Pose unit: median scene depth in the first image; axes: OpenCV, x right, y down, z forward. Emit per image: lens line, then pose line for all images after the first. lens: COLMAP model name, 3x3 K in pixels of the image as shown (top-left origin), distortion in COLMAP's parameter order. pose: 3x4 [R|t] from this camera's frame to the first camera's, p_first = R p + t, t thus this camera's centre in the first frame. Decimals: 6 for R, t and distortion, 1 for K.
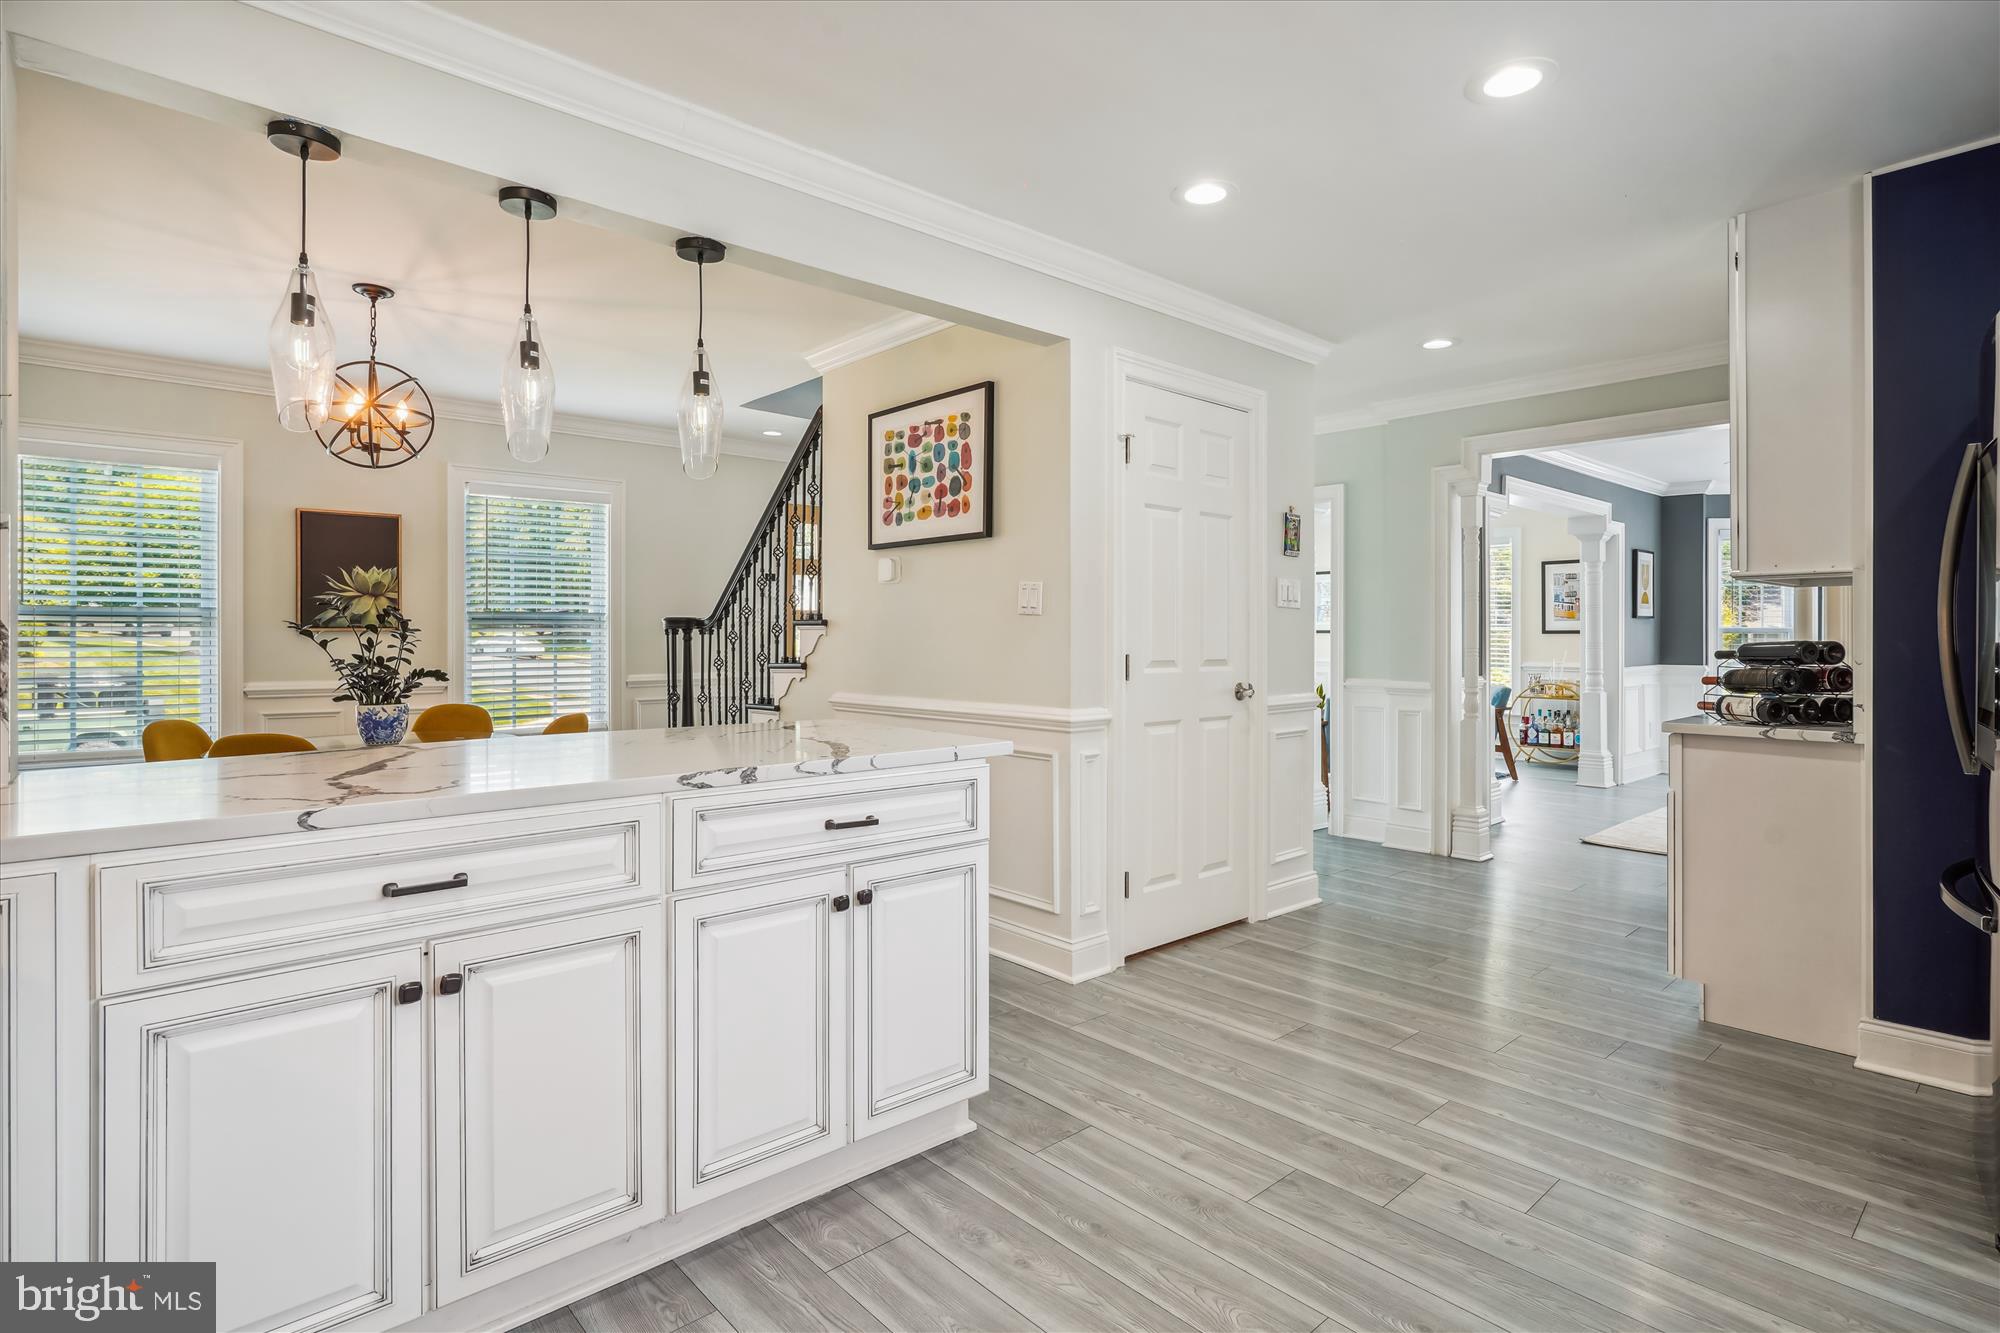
lens RADIAL K [[994.4, 0, 1038.2], [0, 994.4, 650.2], [0, 0, 1]] dist [-0.015941, 0.005834]
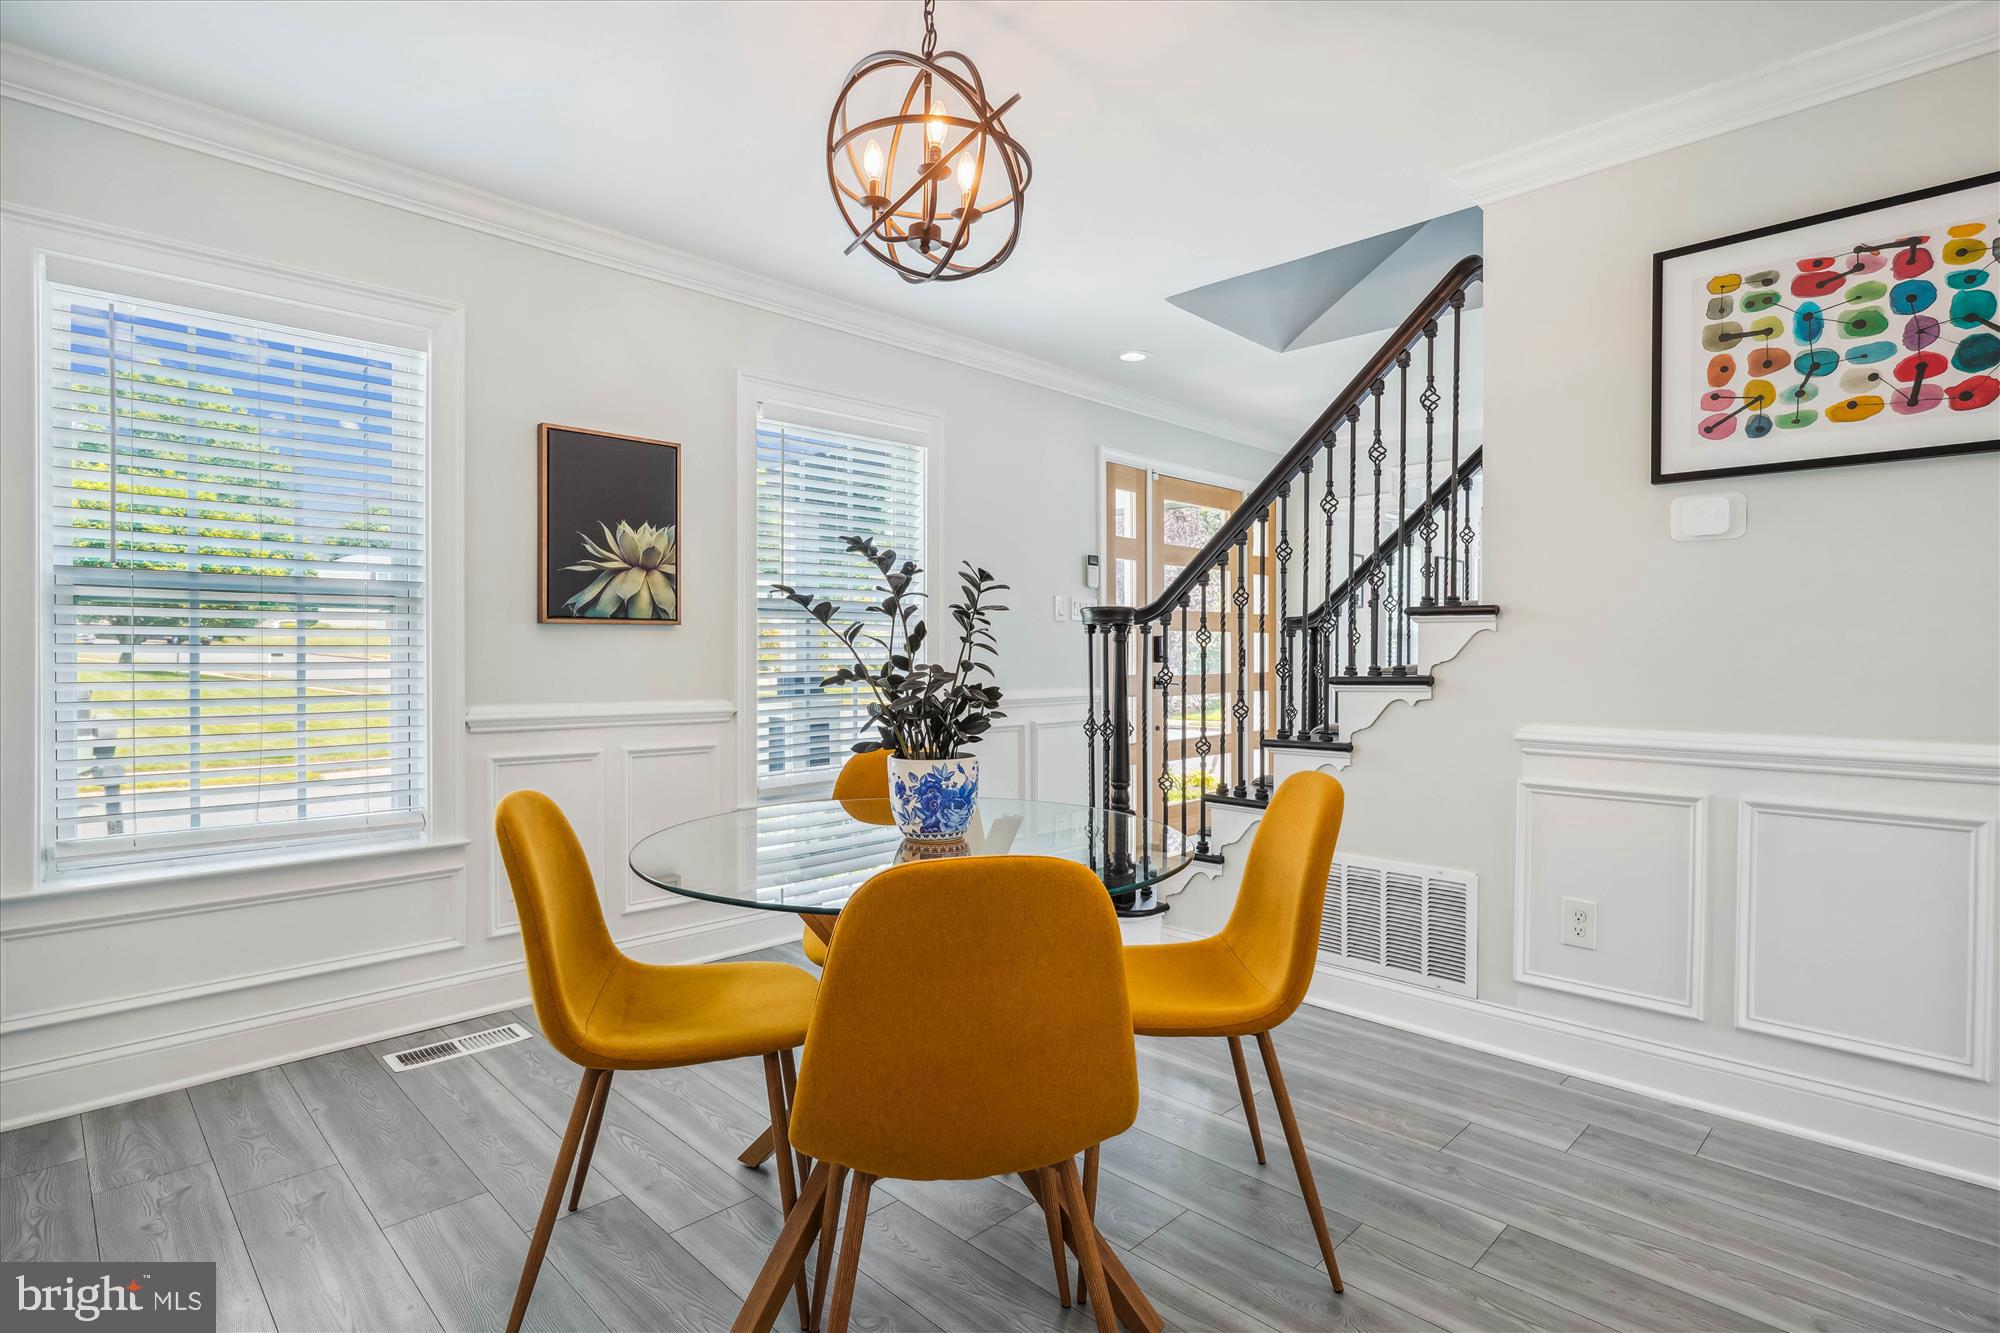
lens RADIAL K [[994.4, 0, 995.0], [0, 994.4, 652.7], [0, 0, 1]] dist [-0.015941, 0.005834]
pose [[0.999102, 0.006573, 0.041852, -0.596100], [-0.005761, 0.999793, -0.019495, 0.011223], [-0.041972, 0.019237, 0.998934, 0.453920]]
